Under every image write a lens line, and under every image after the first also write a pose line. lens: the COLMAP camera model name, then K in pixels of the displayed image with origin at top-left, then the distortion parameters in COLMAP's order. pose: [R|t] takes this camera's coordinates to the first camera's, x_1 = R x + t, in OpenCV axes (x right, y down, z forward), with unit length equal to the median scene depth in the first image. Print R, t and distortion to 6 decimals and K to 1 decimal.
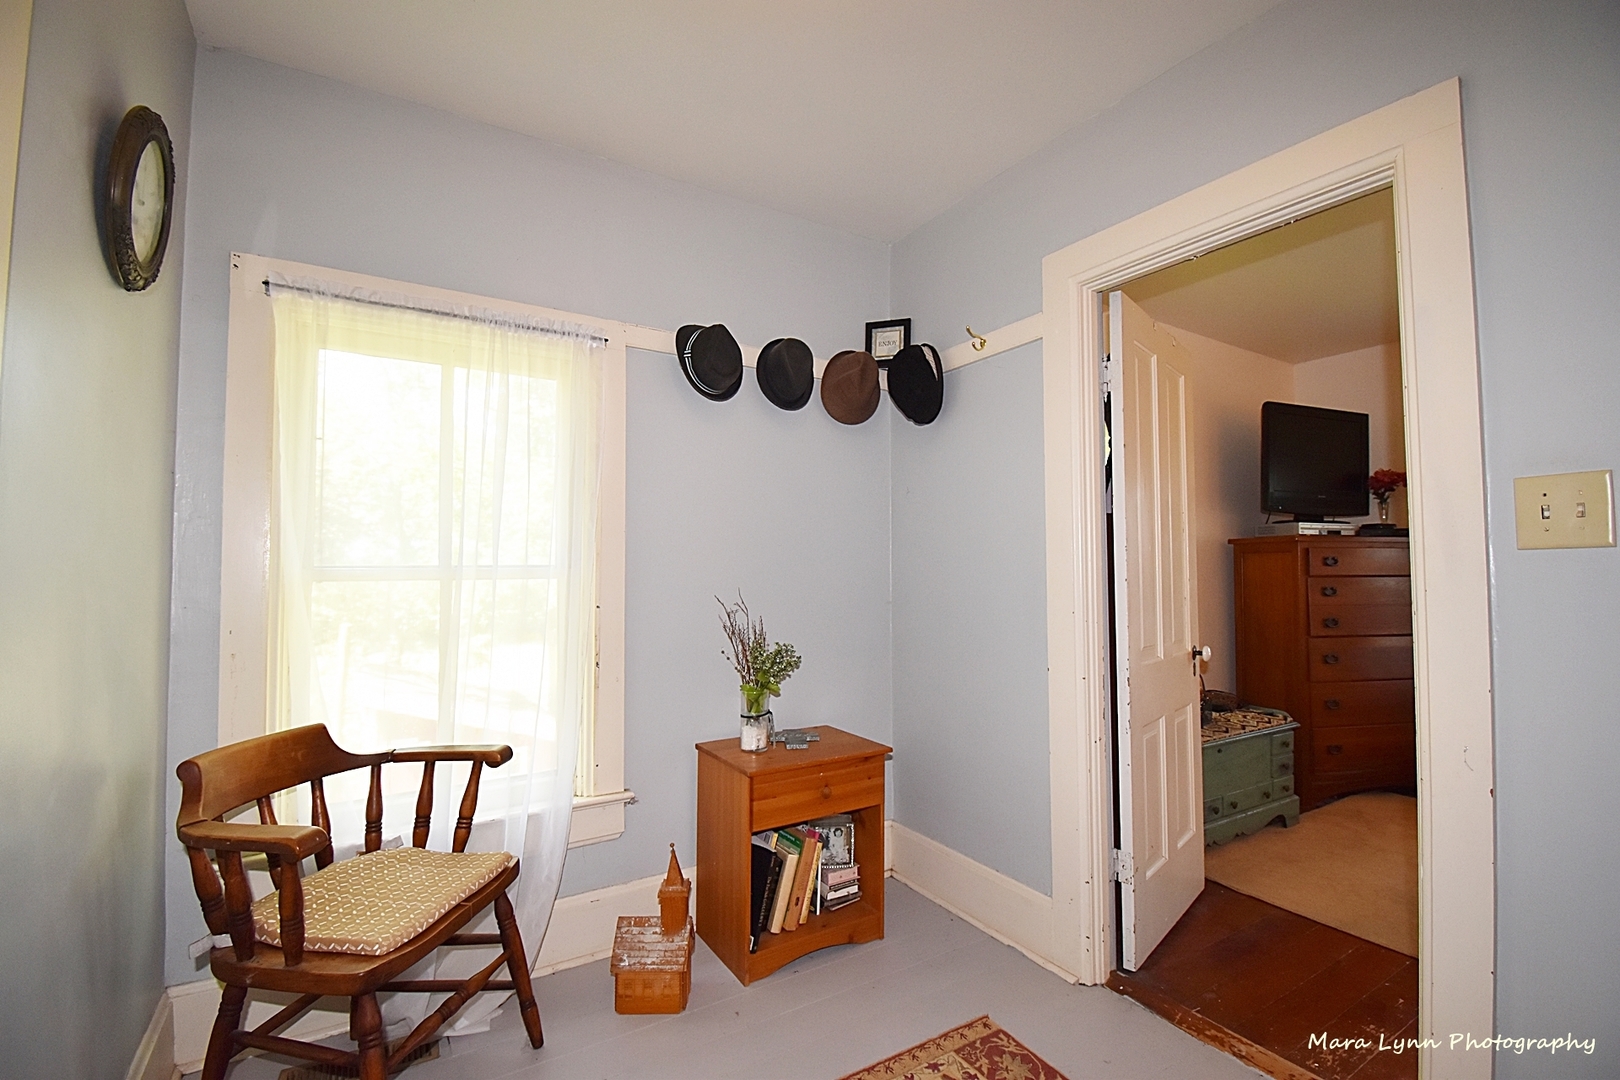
lens RADIAL K [[723.1, 0, 819.0], [0, 723.1, 535.5], [0, 0, 1]] dist [0.003969, -0.010725]
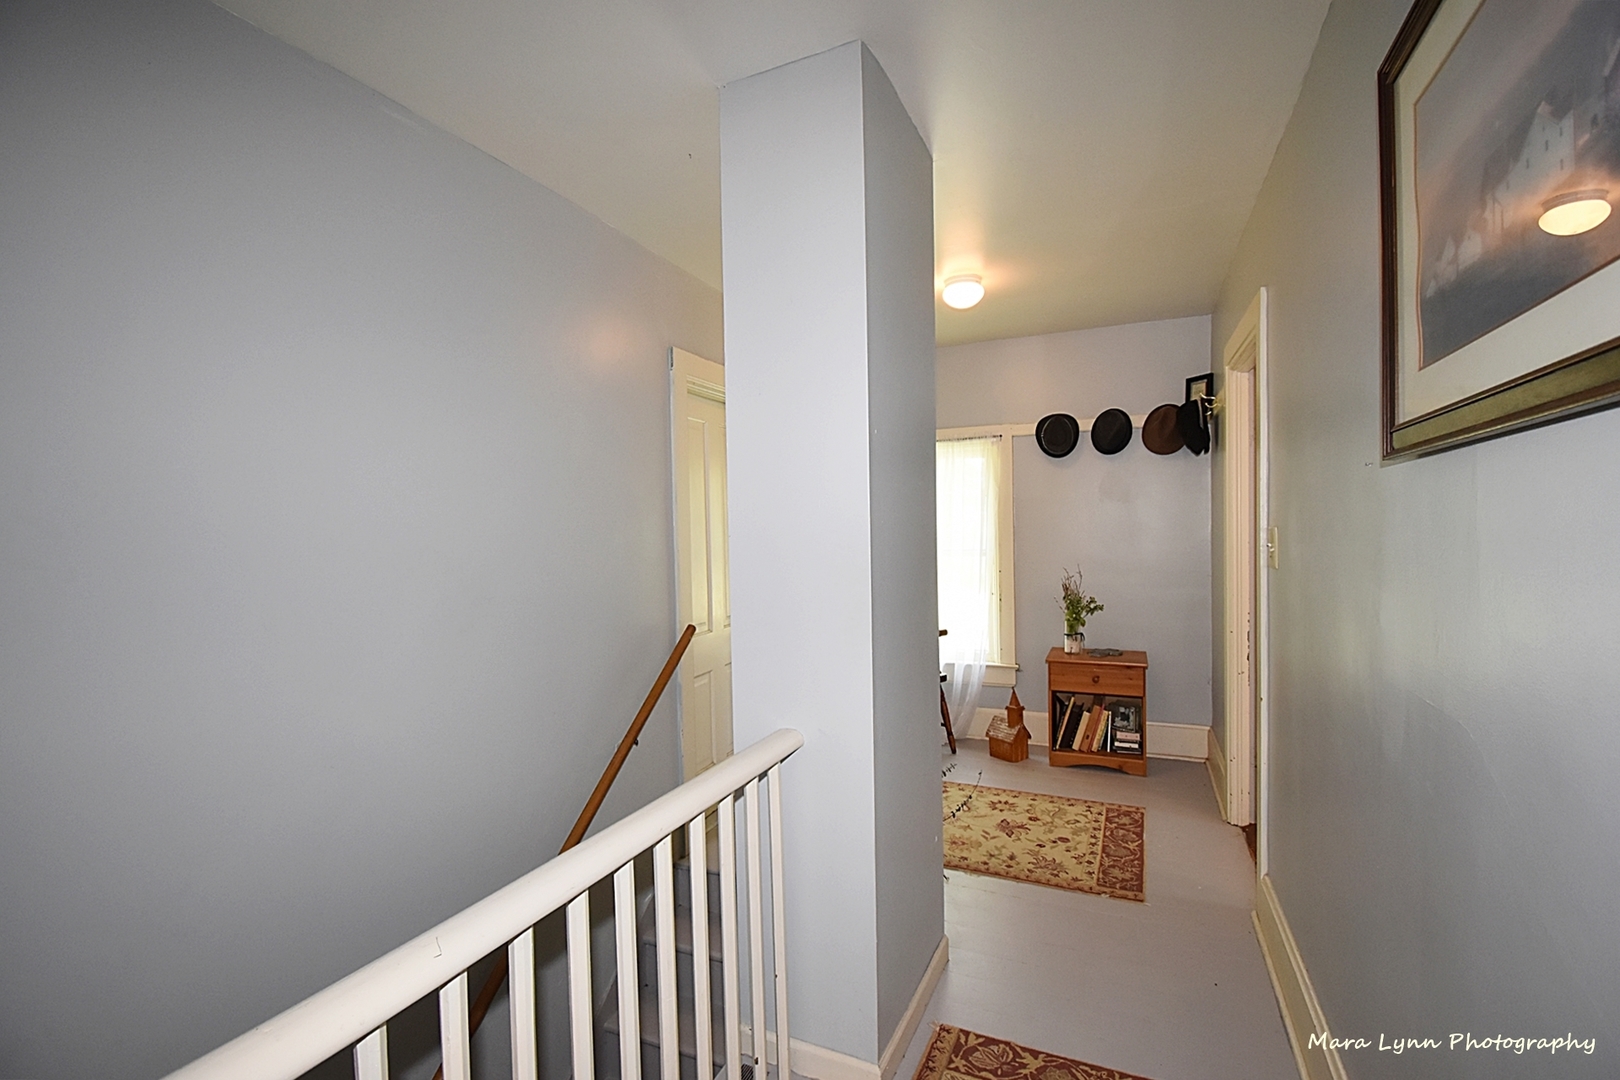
lens RADIAL K [[723.1, 0, 808.8], [0, 723.1, 543.8], [0, 0, 1]] dist [0.003969, -0.010725]
pose [[0.554674, 0.011013, -0.831995, 1.037733], [0.057936, 0.996974, 0.051821, -0.109384], [0.830048, -0.076947, 0.552358, -0.526781]]
